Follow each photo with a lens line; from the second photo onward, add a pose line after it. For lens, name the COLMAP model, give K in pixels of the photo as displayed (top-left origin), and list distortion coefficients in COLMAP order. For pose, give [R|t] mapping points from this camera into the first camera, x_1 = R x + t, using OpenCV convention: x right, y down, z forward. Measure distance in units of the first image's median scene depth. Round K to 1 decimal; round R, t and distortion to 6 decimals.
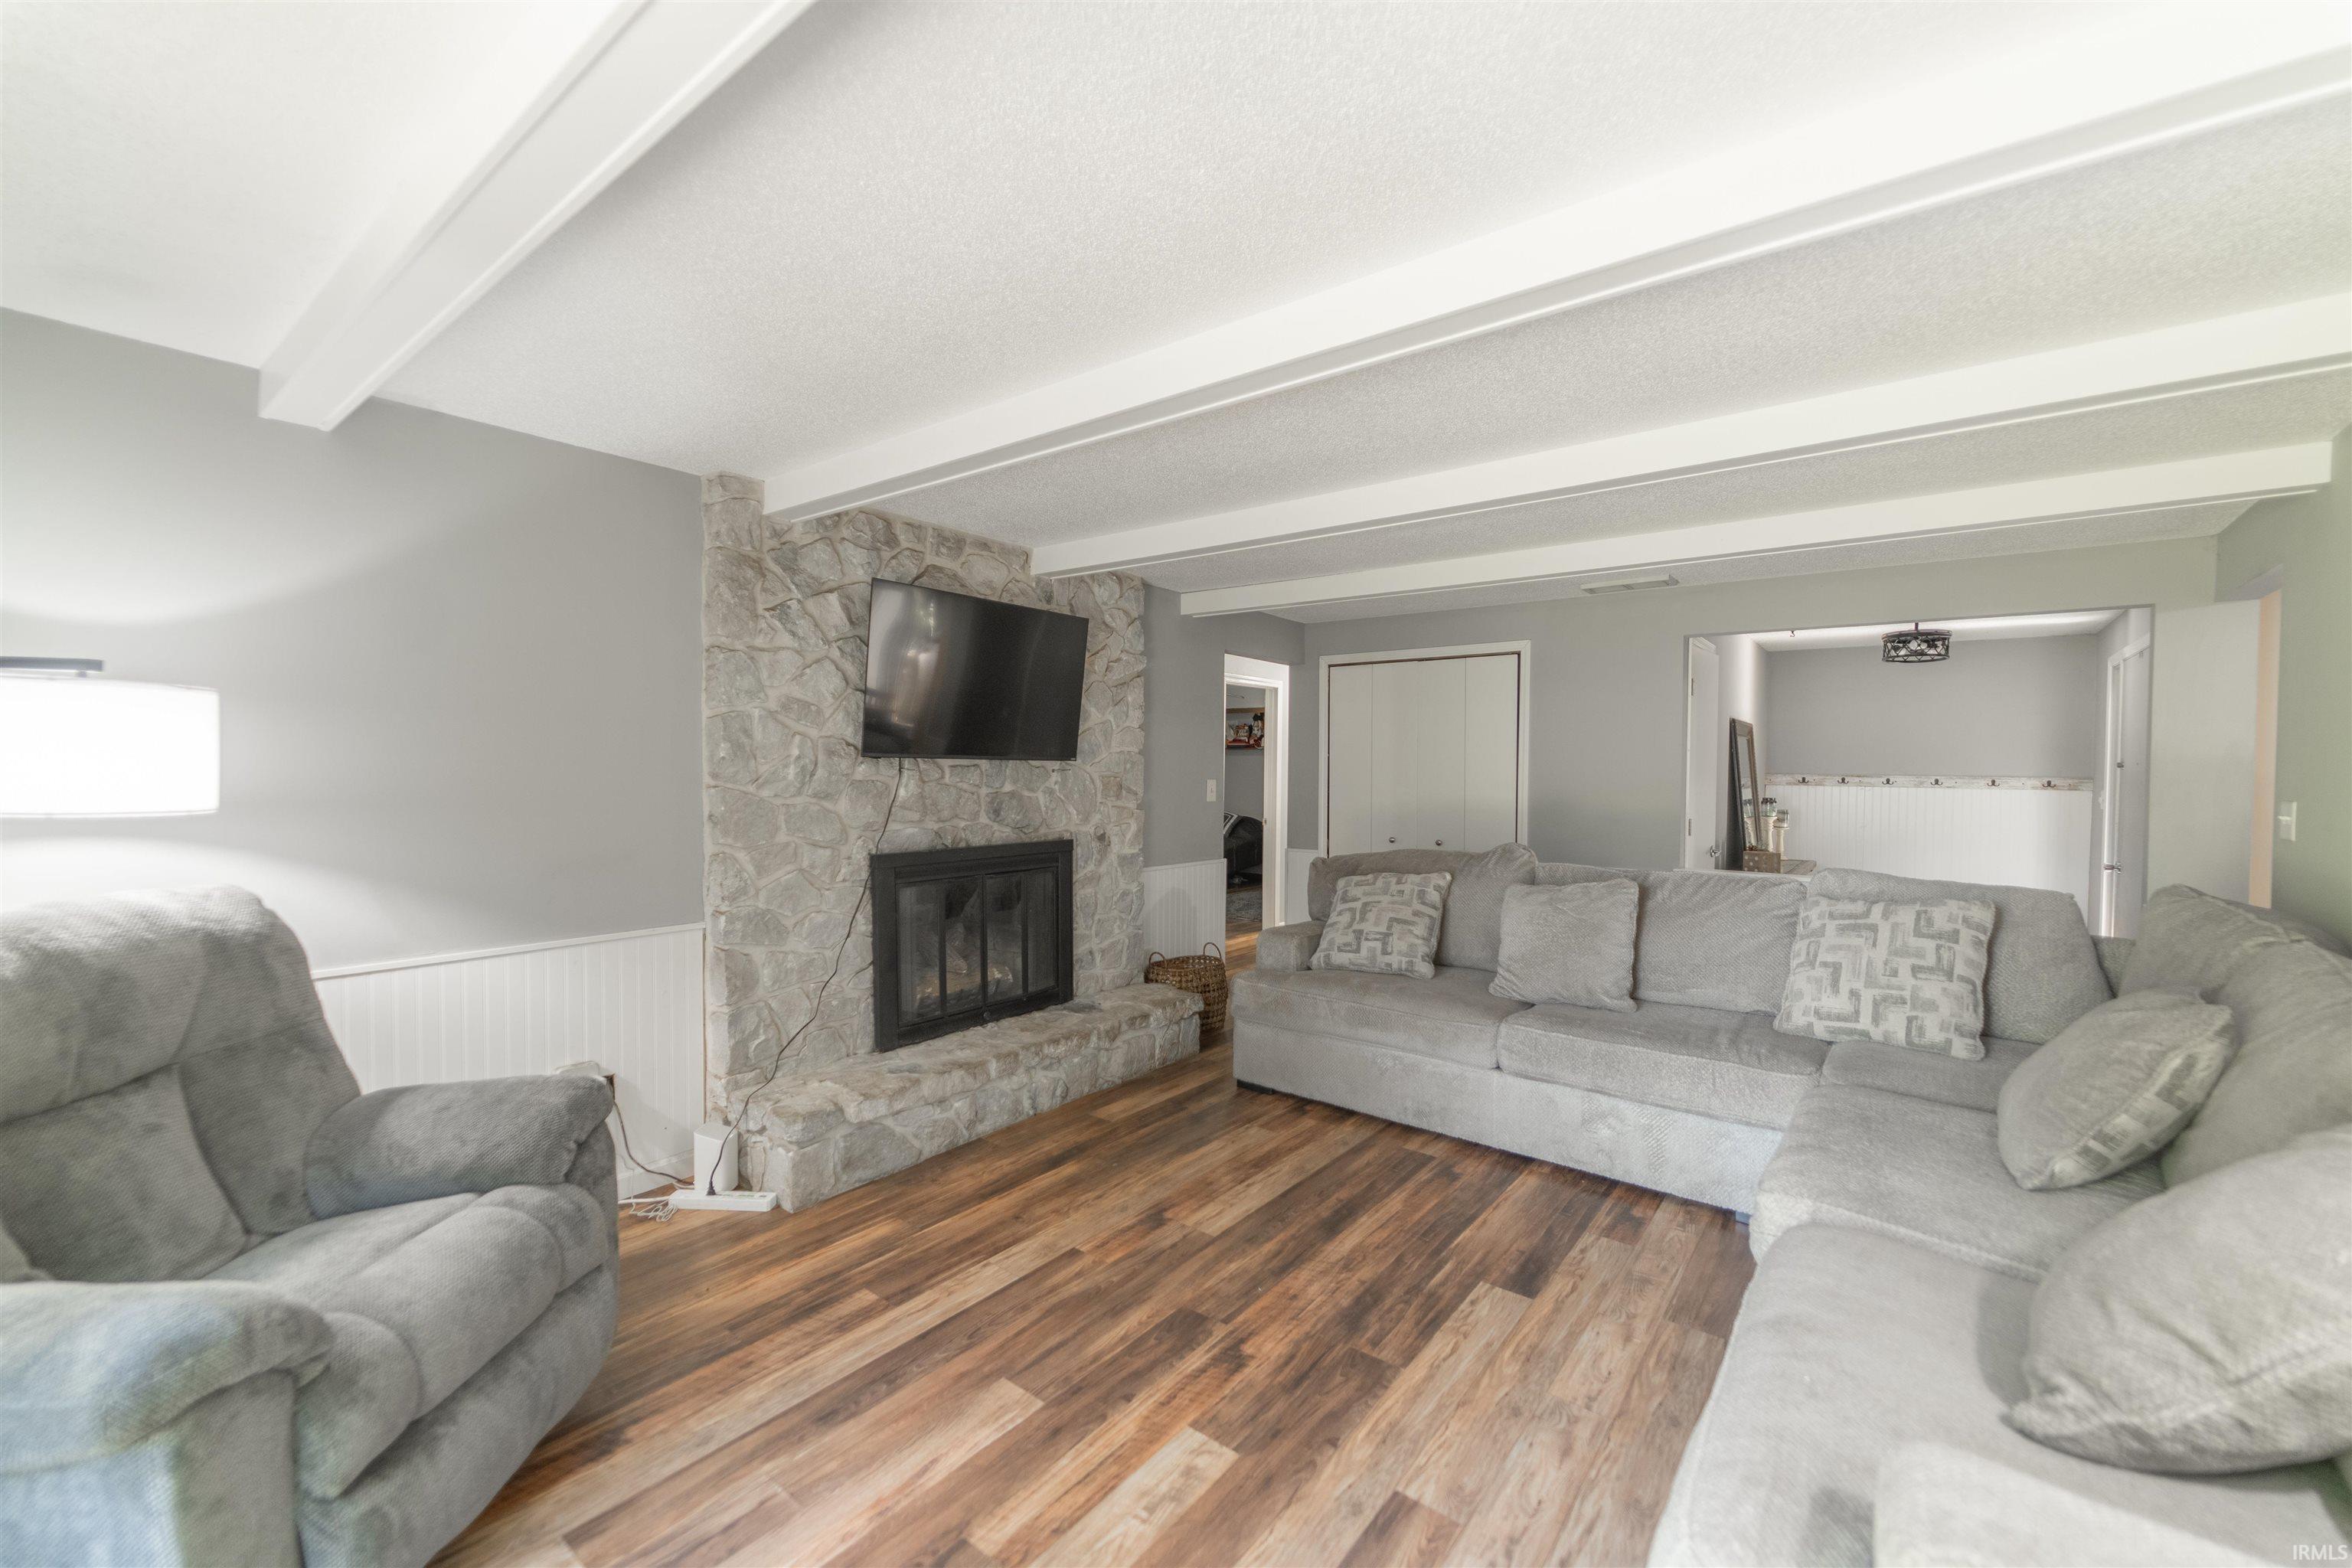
lens RADIAL K [[949.5, 0, 1176.0], [0, 949.5, 784.0], [0, 0, 1]] dist [-0.000158, -0.003020]
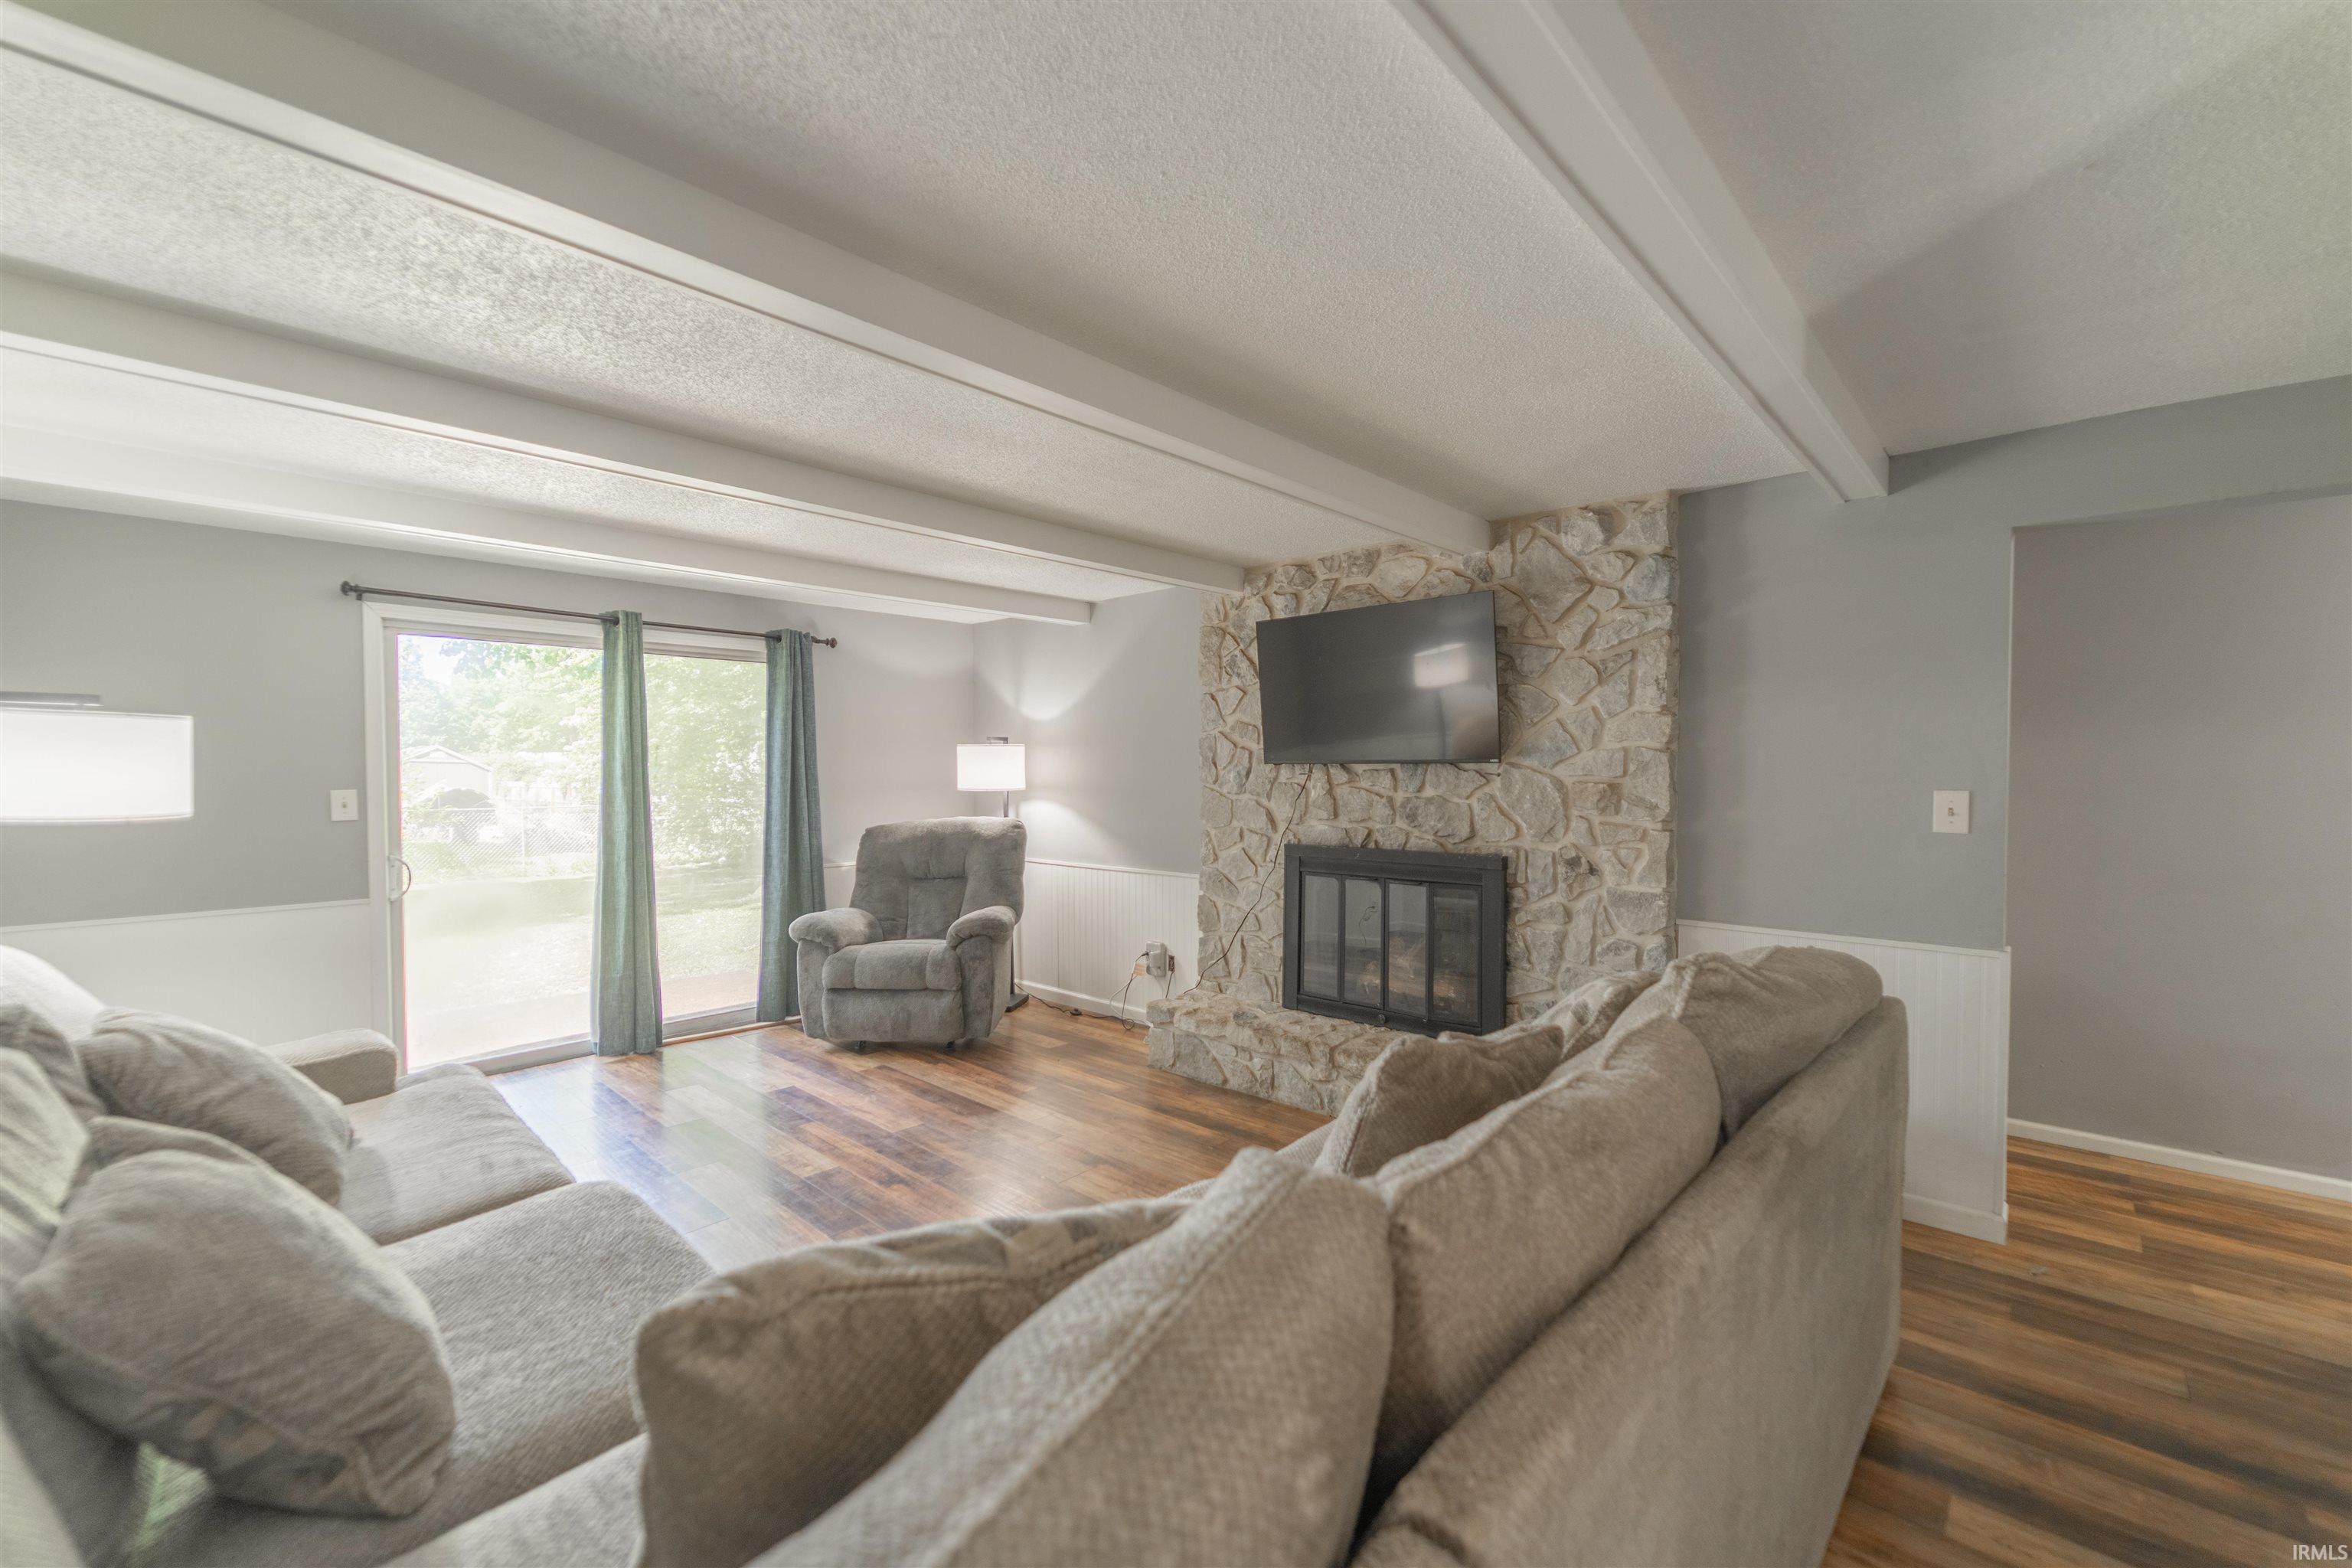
lens RADIAL K [[949.5, 0, 1176.0], [0, 949.5, 784.0], [0, 0, 1]] dist [-0.000158, -0.003020]
pose [[-0.086598, 0.005861, -0.996226, 0.866295], [-0.016240, 0.999842, 0.007294, -0.008171], [0.996111, 0.016810, -0.086489, 0.920544]]
